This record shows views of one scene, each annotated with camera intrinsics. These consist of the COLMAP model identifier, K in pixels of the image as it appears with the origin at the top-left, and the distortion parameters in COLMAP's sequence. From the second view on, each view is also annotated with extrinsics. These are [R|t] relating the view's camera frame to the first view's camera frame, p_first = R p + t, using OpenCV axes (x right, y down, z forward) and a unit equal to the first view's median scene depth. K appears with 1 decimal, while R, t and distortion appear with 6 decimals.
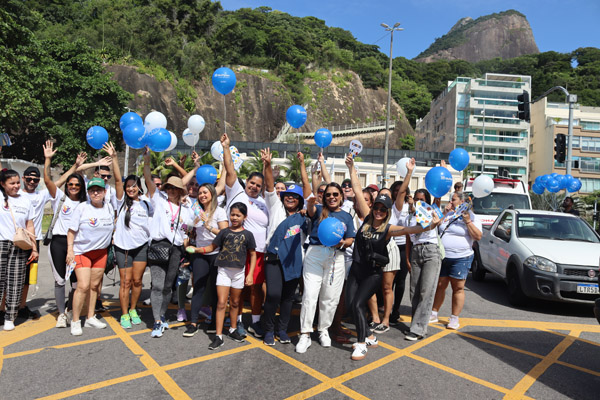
lens RADIAL K [[497.6, 0, 296.2], [0, 497.6, 210.9], [0, 0, 1]] dist [-0.168610, 0.132488]
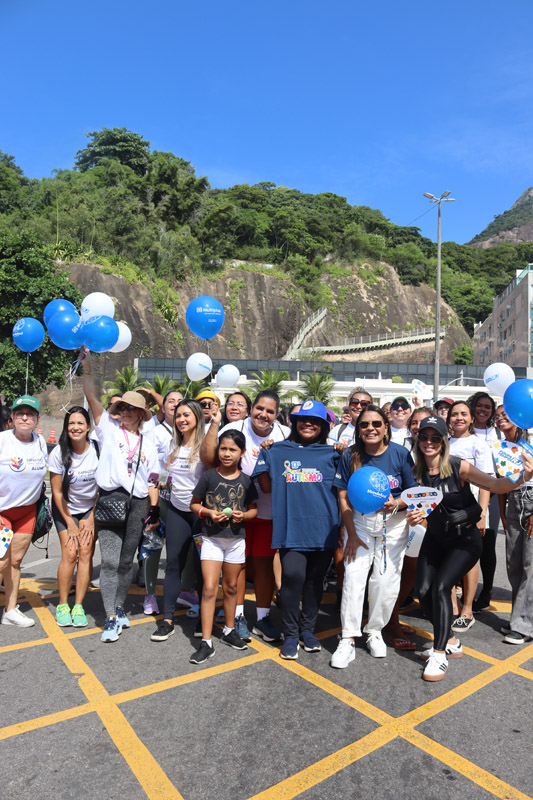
lens RADIAL K [[667.4, 0, 268.9], [0, 667.4, 397.5], [0, 0, 1]] dist [-0.169483, 0.156465]
pose [[0.997530, -0.022761, -0.066446, -0.000354], [0.017244, 0.996447, -0.082442, 0.000344], [0.068086, 0.081093, 0.994378, 0.003332]]
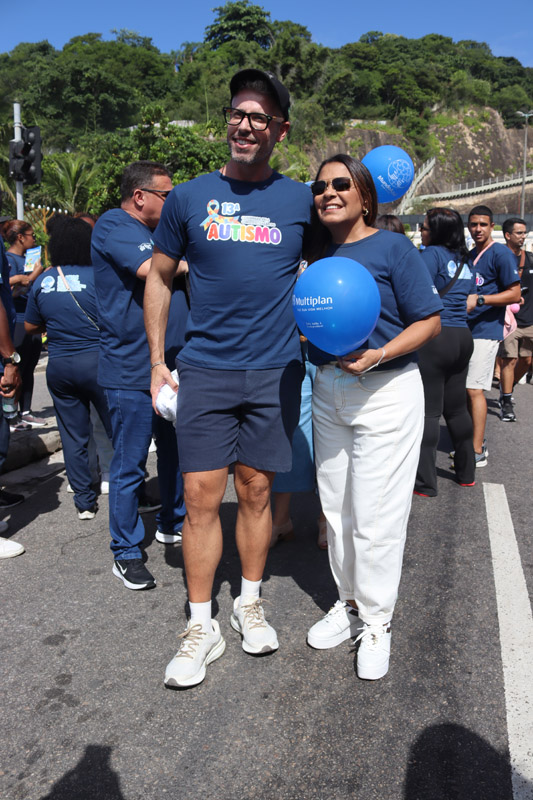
lens RADIAL K [[667.4, 0, 268.9], [0, 667.4, 397.5], [0, 0, 1]] dist [-0.169483, 0.156465]
pose [[0.974854, -0.021618, -0.221794, -0.019788], [0.056660, 0.986620, 0.152875, -0.000729], [0.215522, -0.161597, 0.963035, -0.219122]]
